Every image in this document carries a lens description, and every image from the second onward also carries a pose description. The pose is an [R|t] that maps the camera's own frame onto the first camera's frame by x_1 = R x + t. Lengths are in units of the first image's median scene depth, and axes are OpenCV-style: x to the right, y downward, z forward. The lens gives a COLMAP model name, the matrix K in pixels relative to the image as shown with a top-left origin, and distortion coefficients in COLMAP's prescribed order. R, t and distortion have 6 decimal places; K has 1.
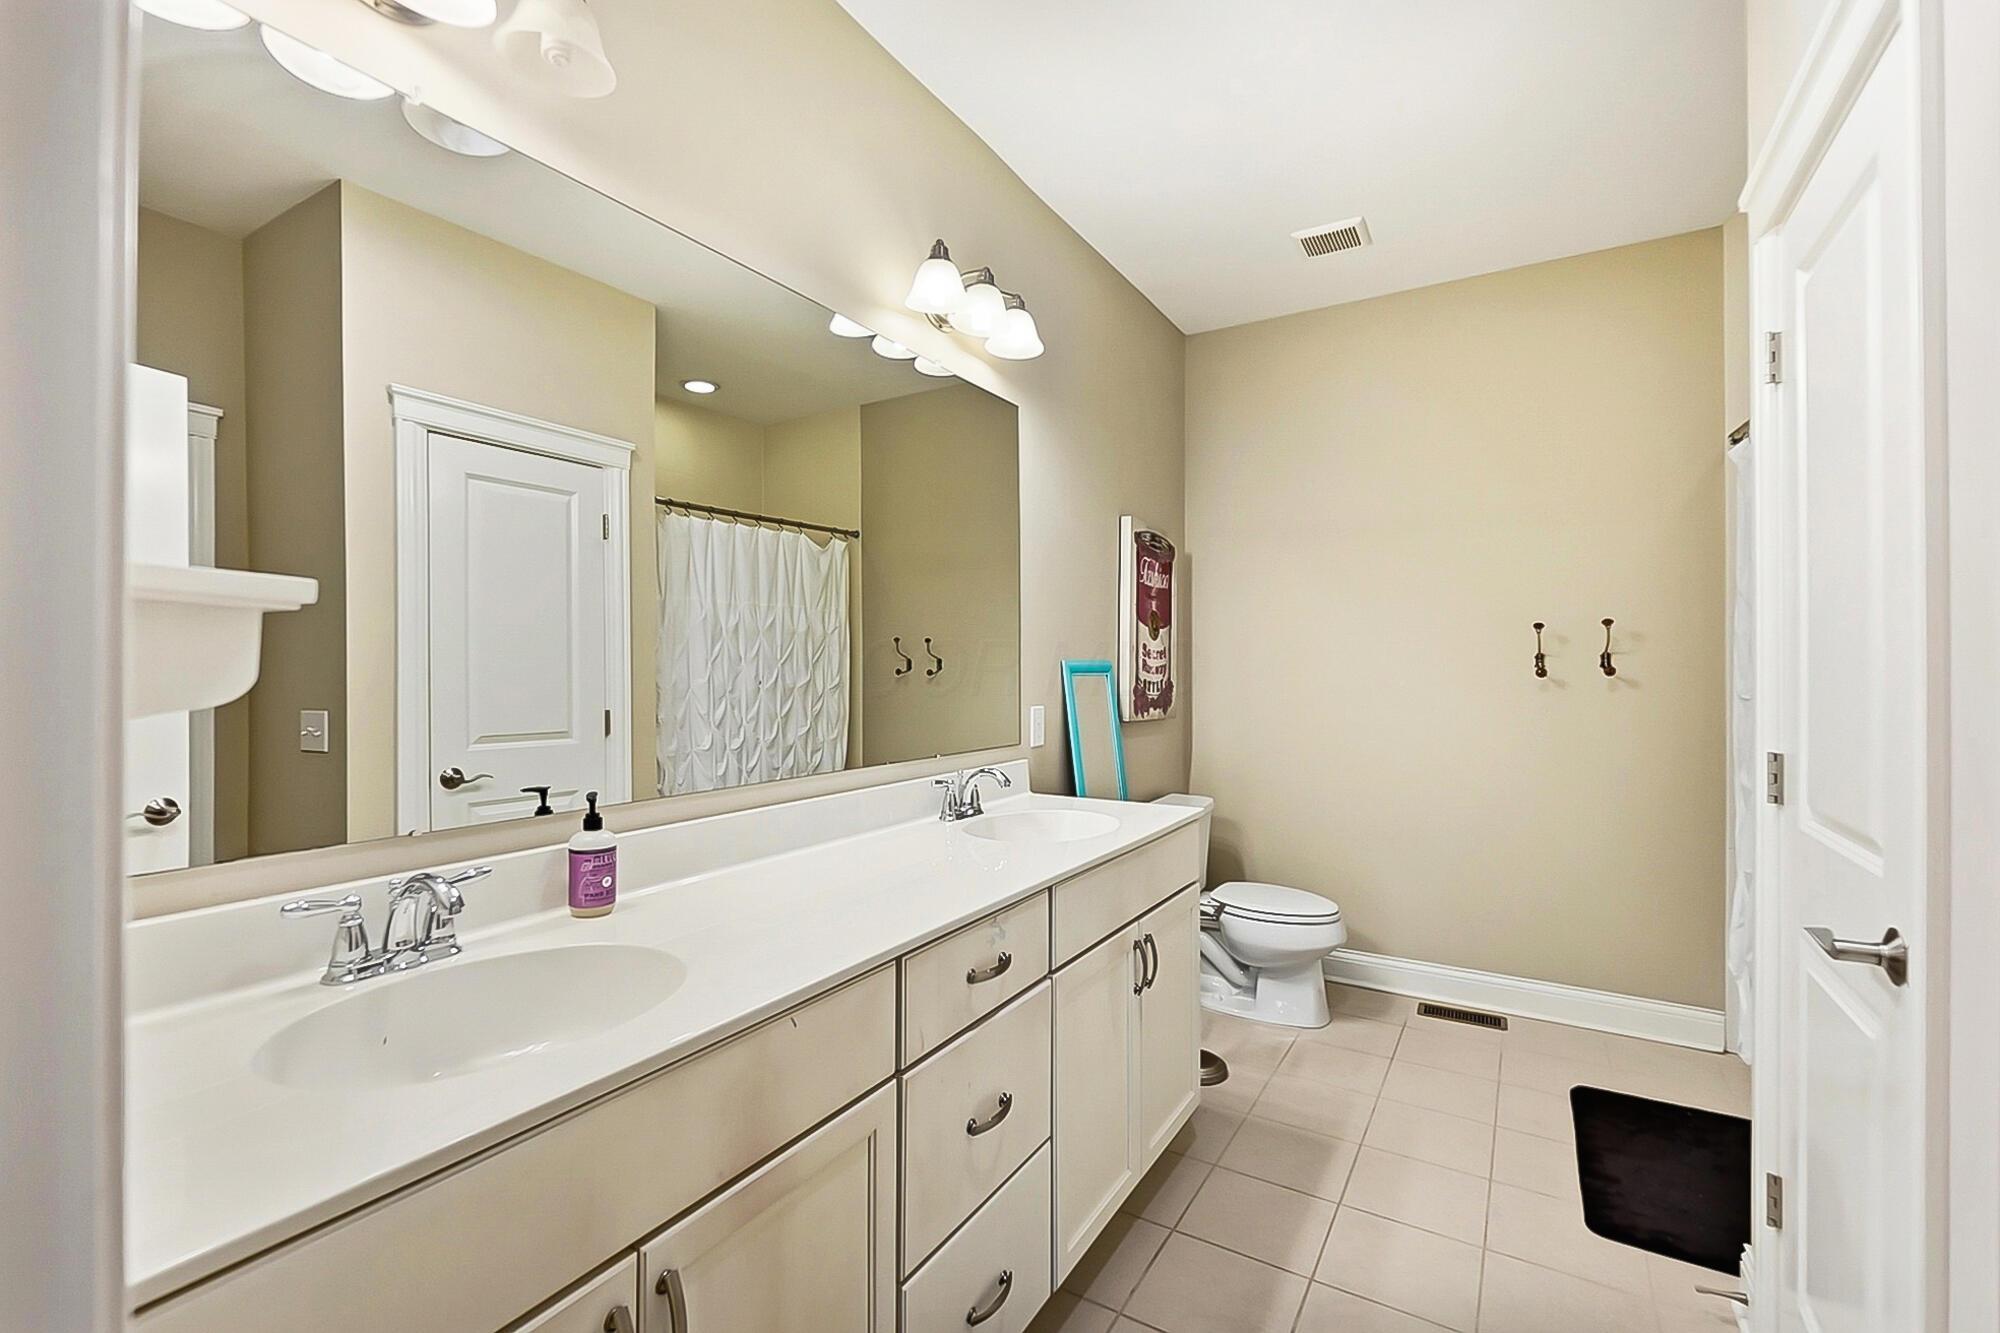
lens RADIAL K [[876.9, 0, 1000.1], [0, 876.9, 672.5], [0, 0, 1]] dist [-0.011598, 0.000348]
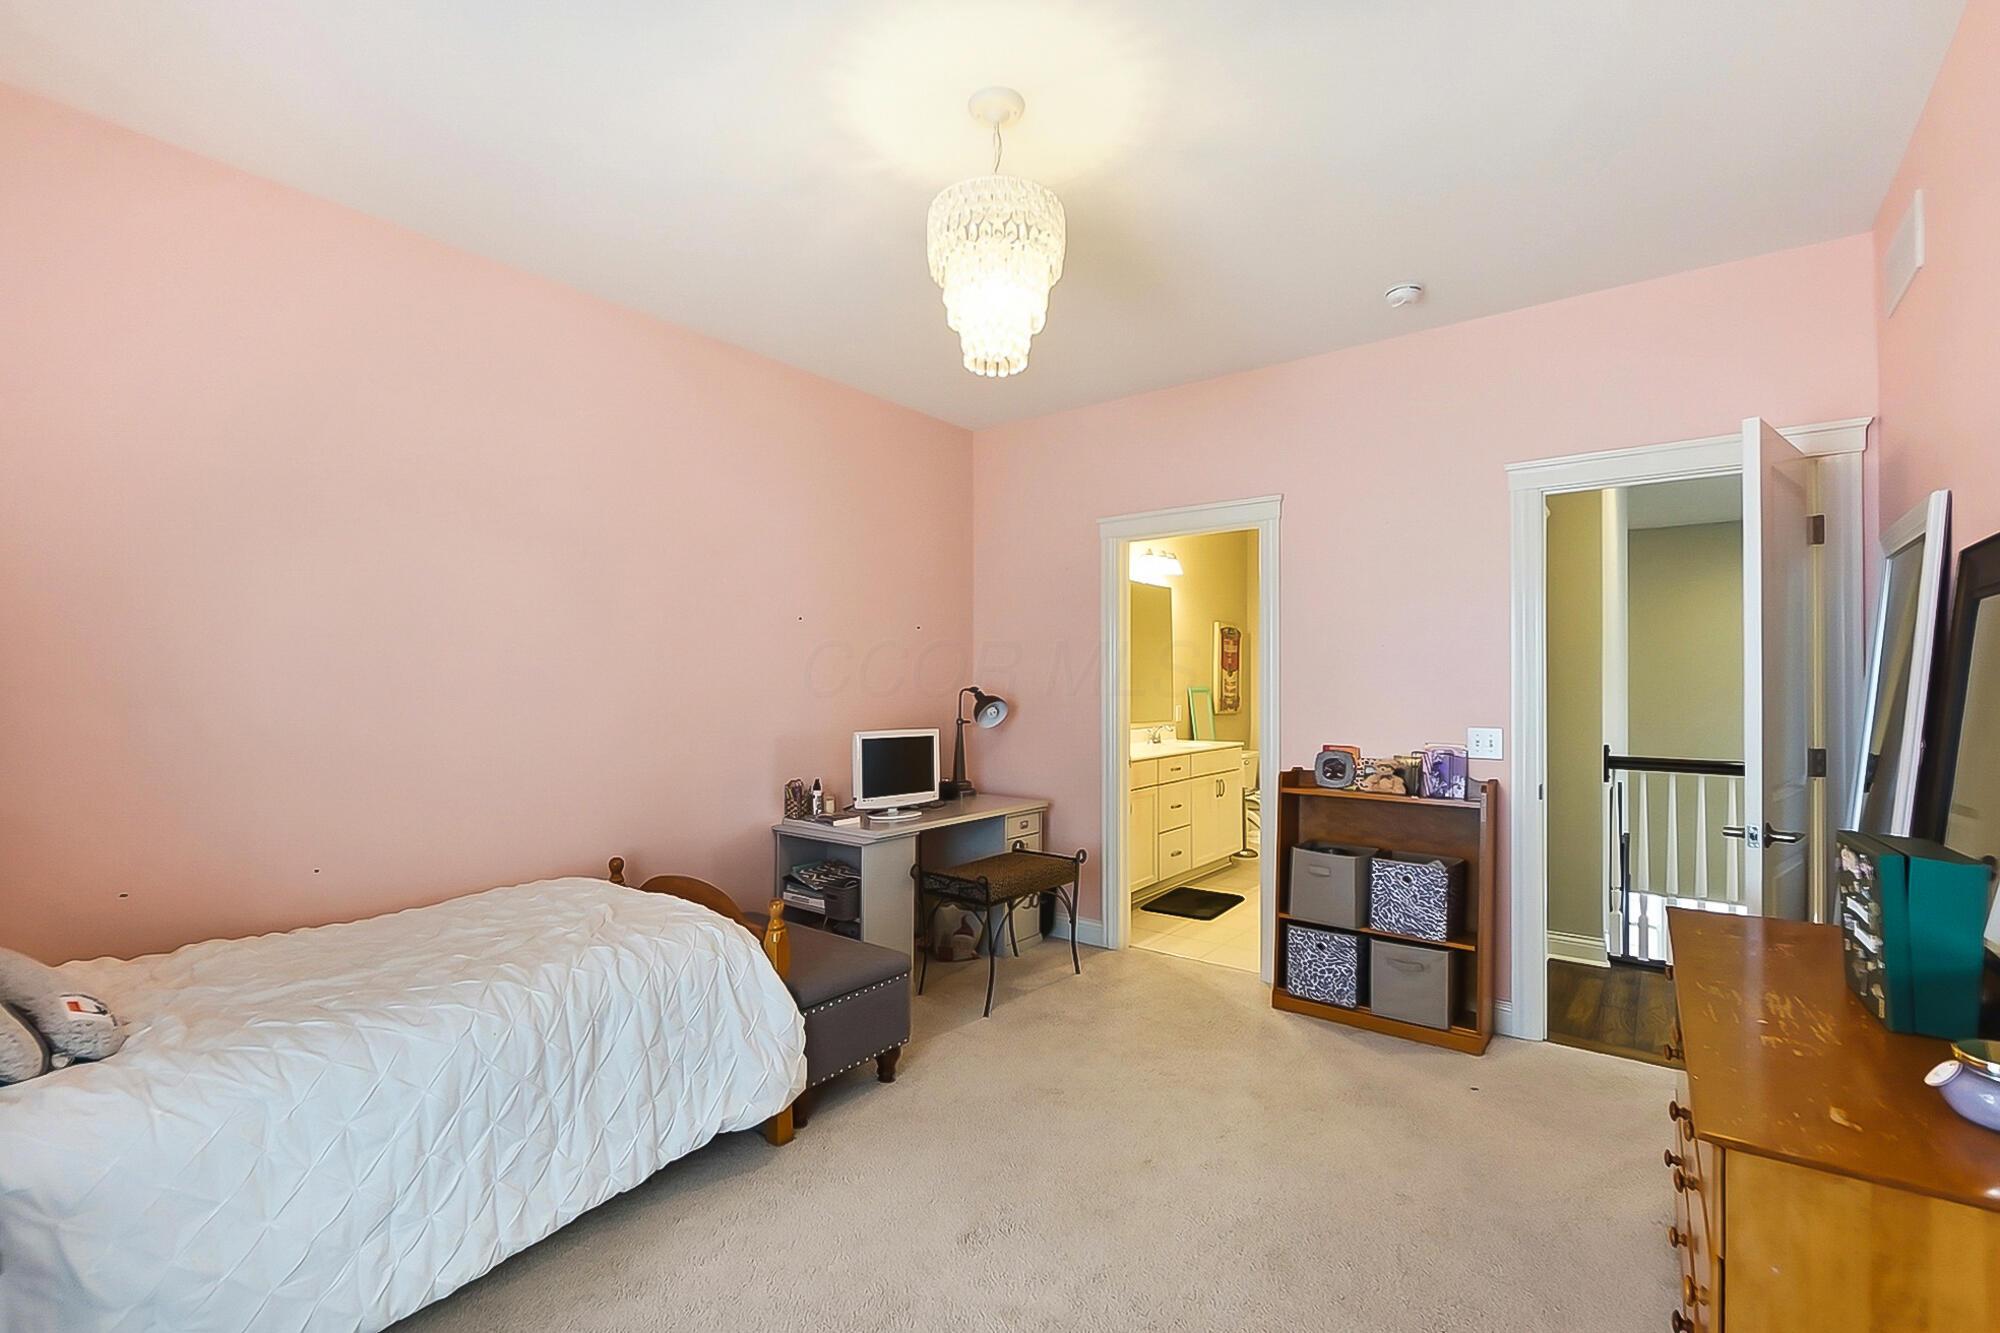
lens RADIAL K [[873.3, 0, 1003.6], [0, 873.3, 659.2], [0, 0, 1]] dist [-0.000745, -0.000065]
pose [[0.994043, 0.006788, -0.108781, -0.150678], [-0.010944, 0.999231, -0.037650, 0.006472], [0.108442, 0.038616, 0.993352, -1.246157]]
